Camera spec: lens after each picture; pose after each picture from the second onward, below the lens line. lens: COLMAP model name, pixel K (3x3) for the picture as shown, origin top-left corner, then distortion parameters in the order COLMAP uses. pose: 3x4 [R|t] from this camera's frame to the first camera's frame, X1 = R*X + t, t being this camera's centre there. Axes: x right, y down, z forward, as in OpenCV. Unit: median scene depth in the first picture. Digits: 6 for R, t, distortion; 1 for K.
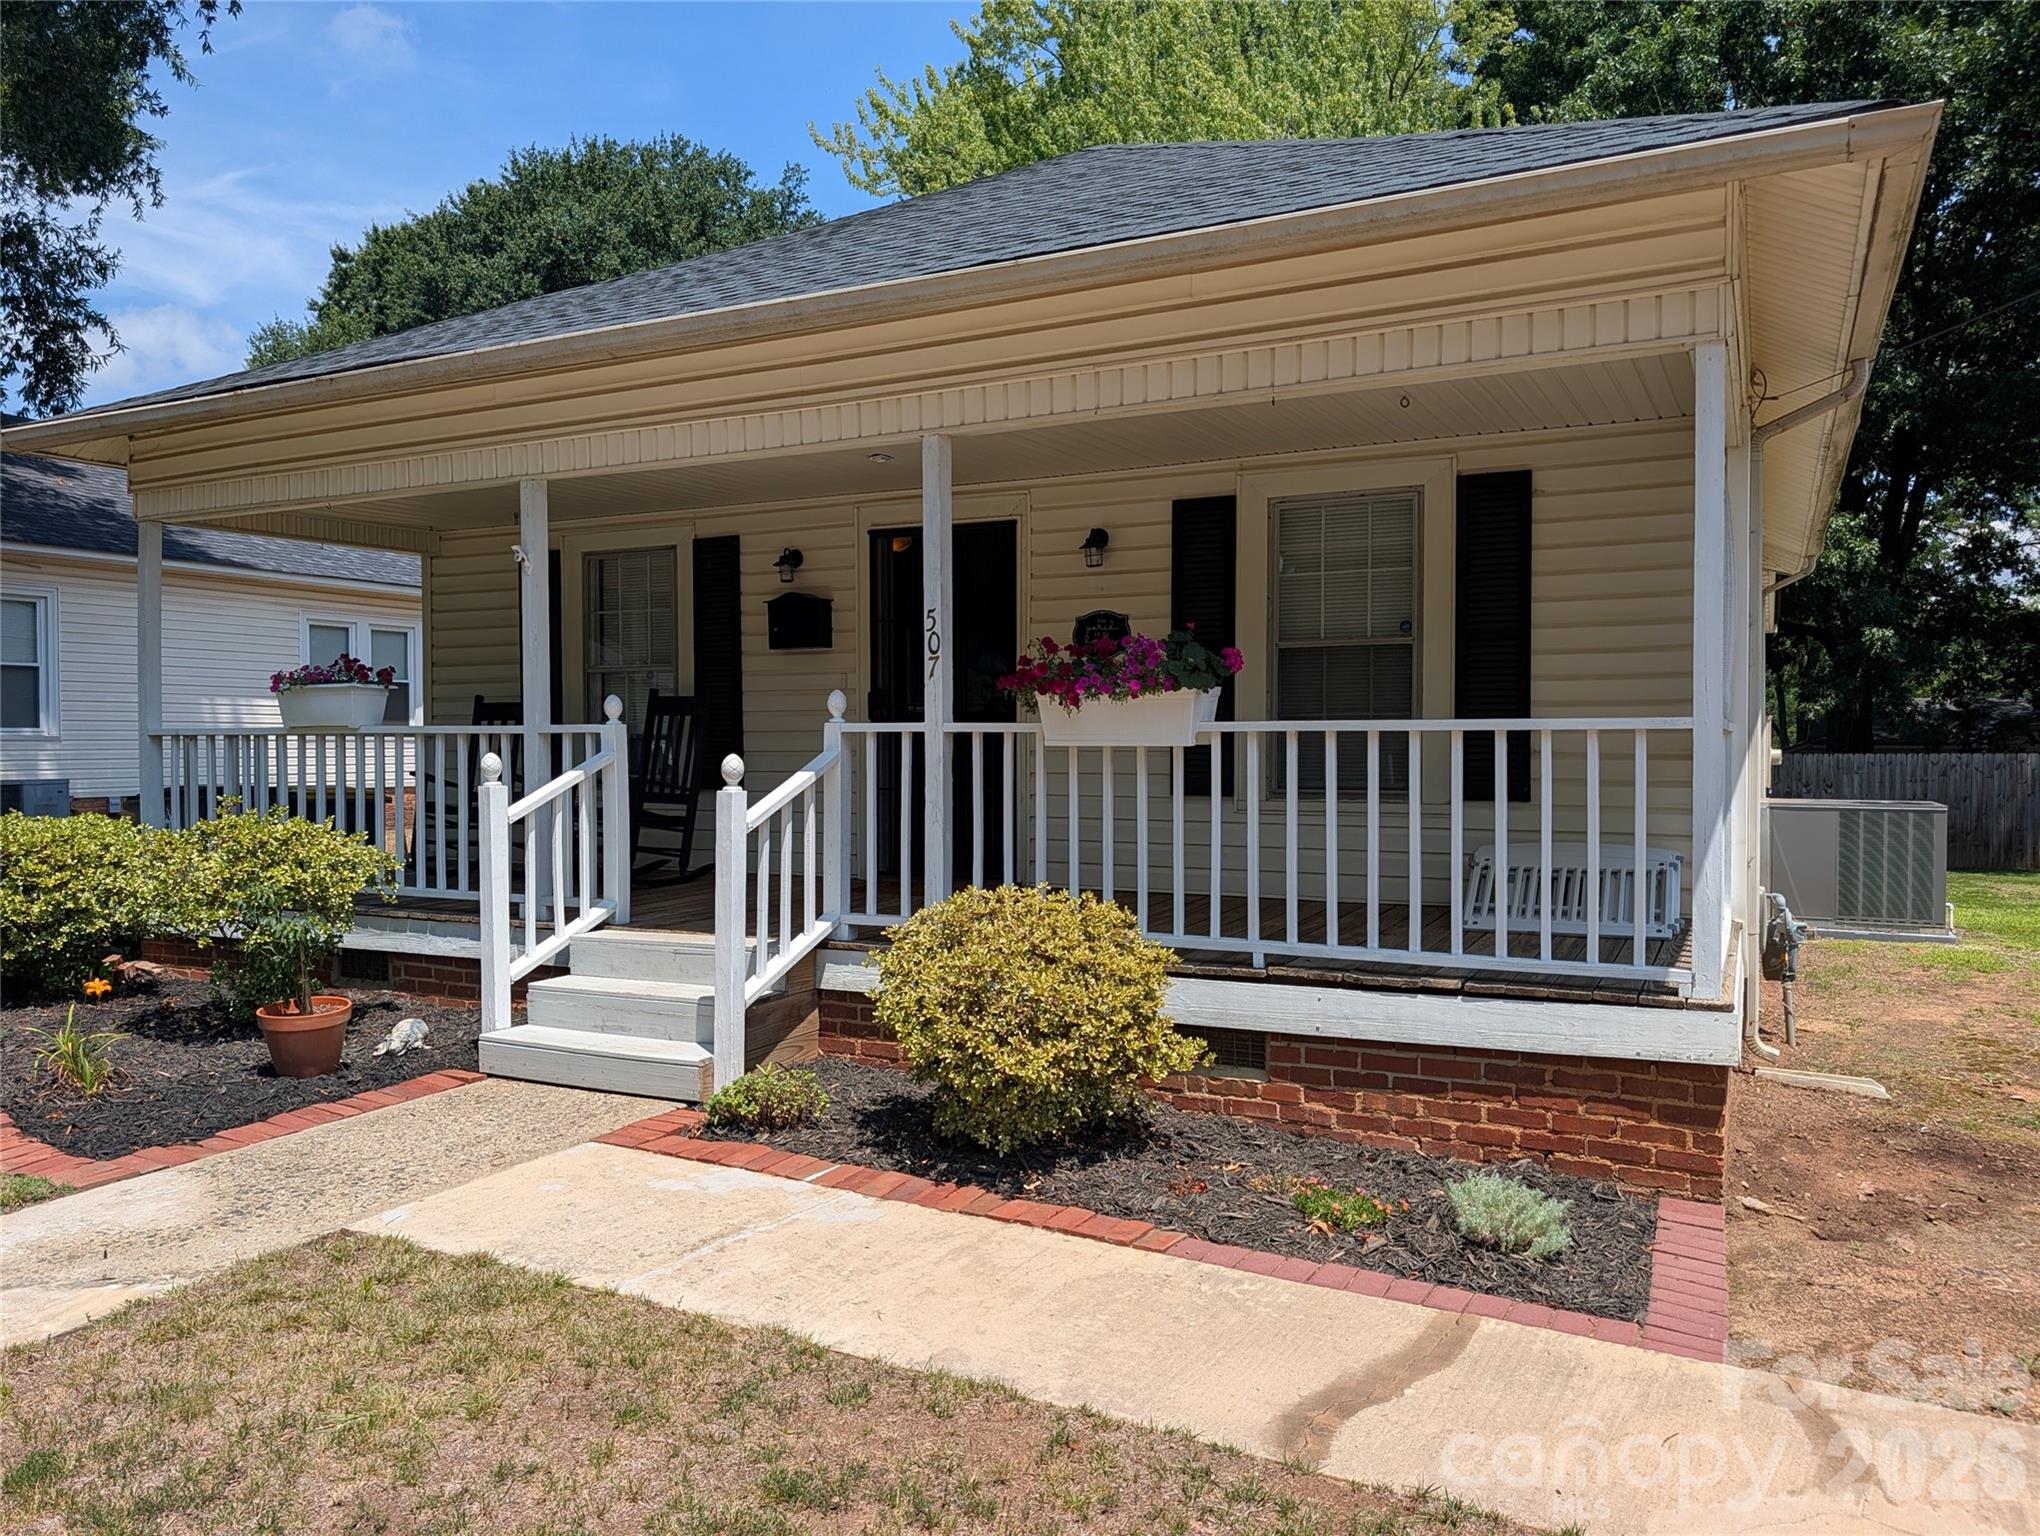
lens RADIAL K [[1491.8, 0, 1001.9], [0, 1491.8, 764.8], [0, 0, 1]] dist [0.014077, -0.017620]
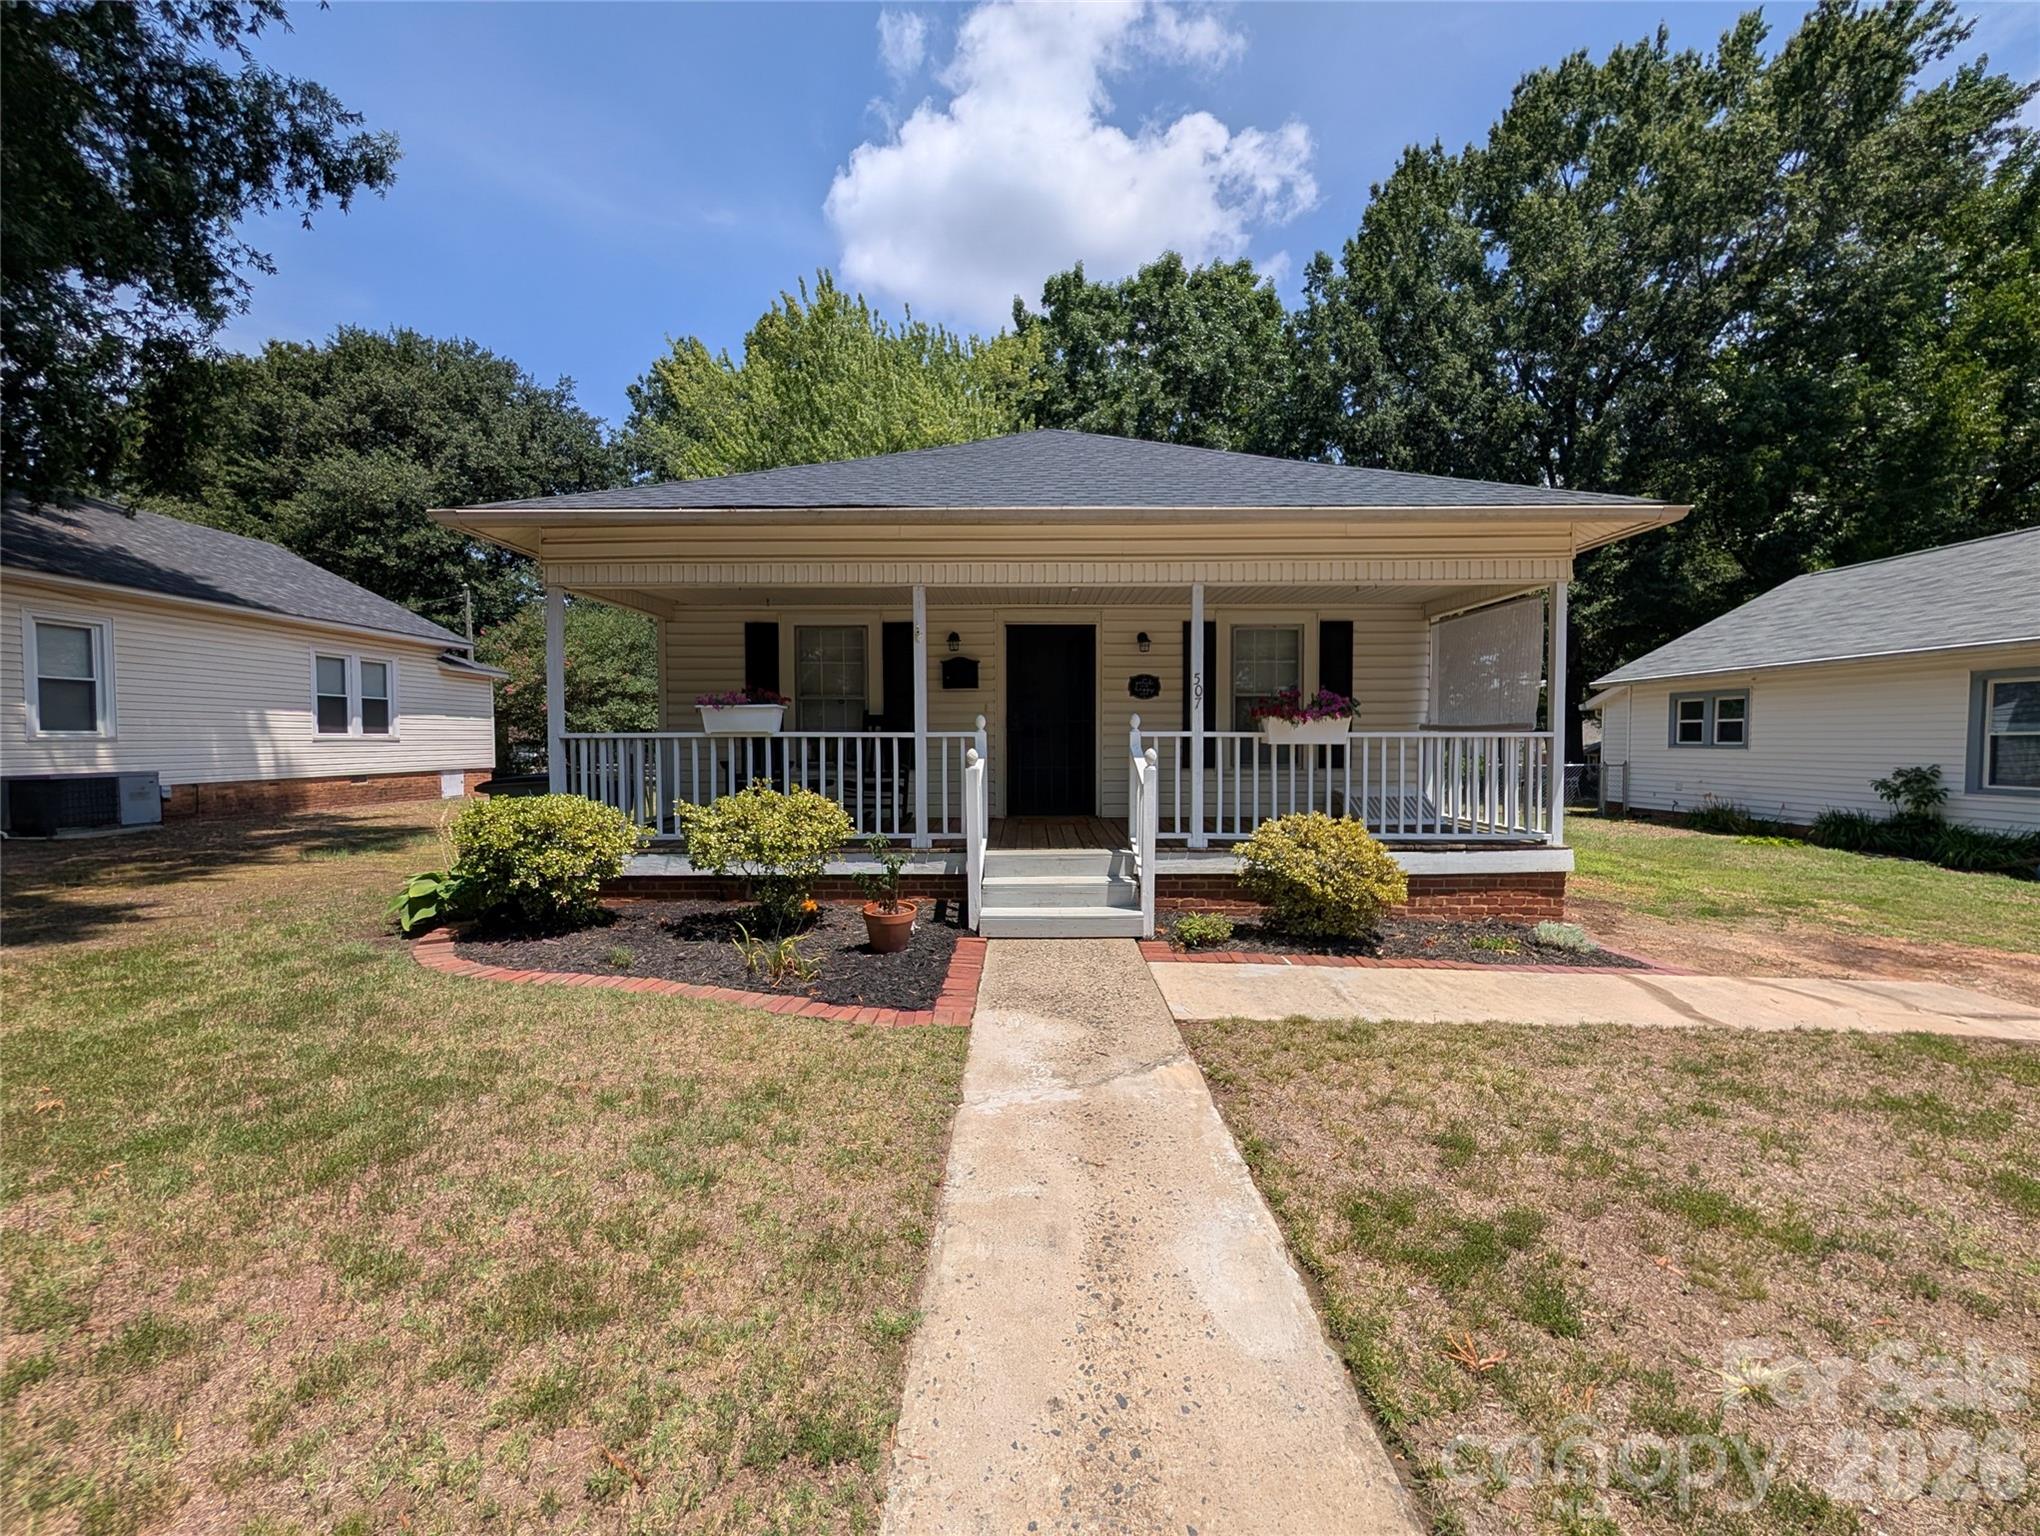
lens RADIAL K [[796.3, 0, 1031.3], [0, 796.3, 766.3], [0, 0, 1]] dist [-0.002831, 0.000746]
pose [[0.889502, -0.014850, 0.456689, -0.697531], [0.007273, 0.999805, 0.018345, -0.004451], [-0.456872, -0.012996, 0.889437, 0.170414]]
